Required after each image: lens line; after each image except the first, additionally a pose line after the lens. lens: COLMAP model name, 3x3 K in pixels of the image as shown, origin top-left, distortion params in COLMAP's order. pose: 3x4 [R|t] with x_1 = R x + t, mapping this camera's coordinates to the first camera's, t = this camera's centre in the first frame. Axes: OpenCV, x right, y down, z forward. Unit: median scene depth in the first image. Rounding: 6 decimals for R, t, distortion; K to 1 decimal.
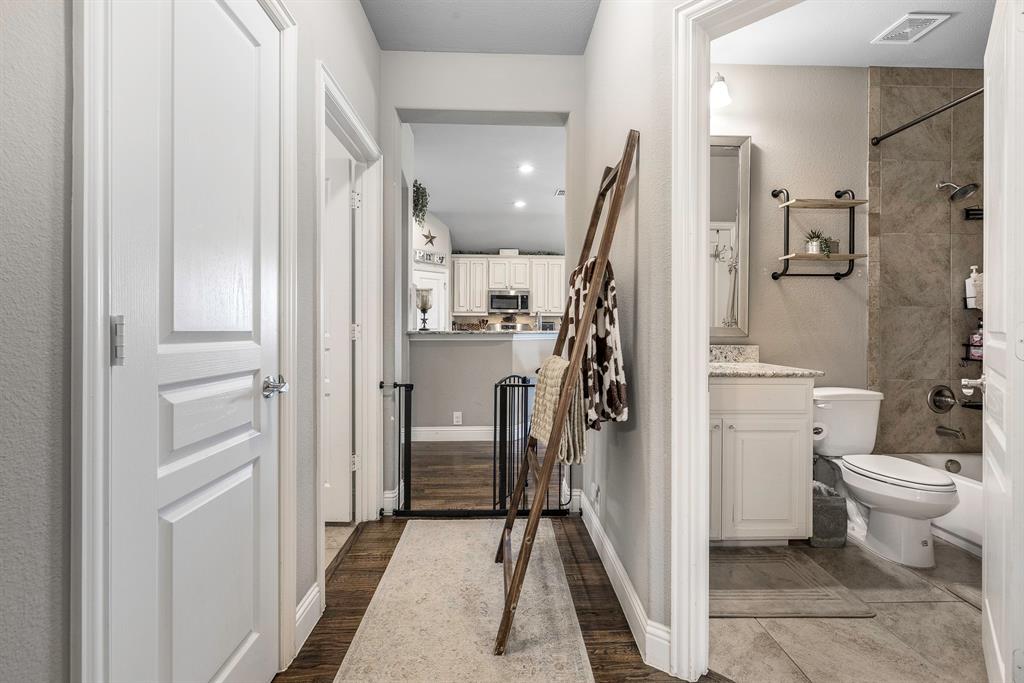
lens RADIAL K [[437.9, 0, 516.4], [0, 437.9, 329.4], [0, 0, 1]] dist [0.000727, -0.000411]
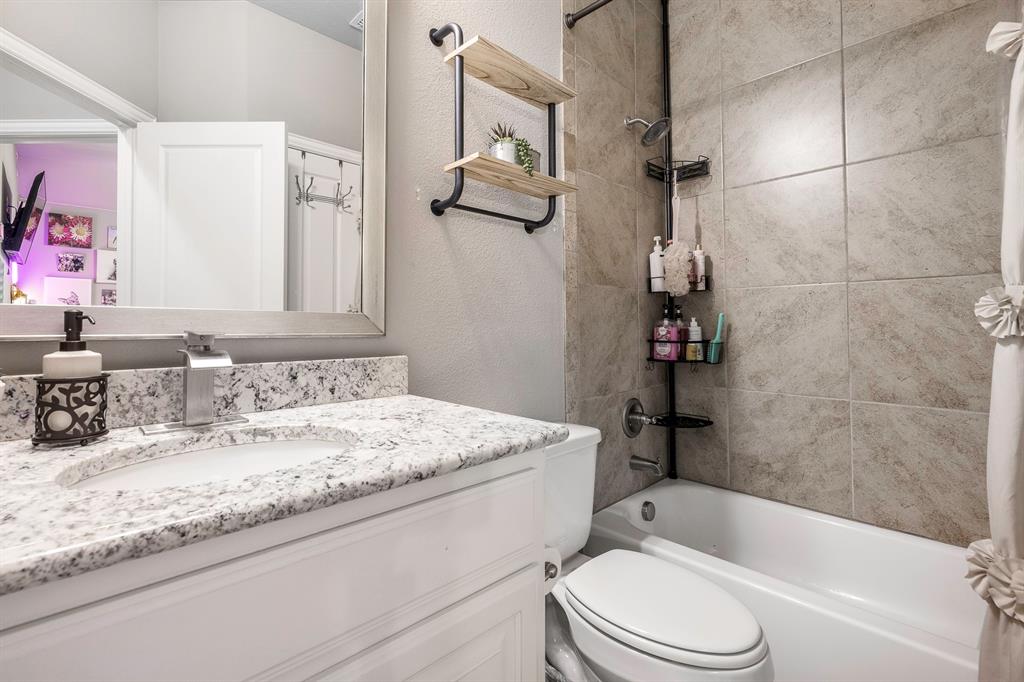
lens RADIAL K [[462.0, 0, 509.6], [0, 462.0, 317.0], [0, 0, 1]] dist [-0.001118, -0.000193]
pose [[0.735581, 0.006954, 0.677401, 0.310418], [0.008170, 0.999784, -0.019135, 0.007926], [-0.677387, 0.019610, 0.735365, 0.581264]]
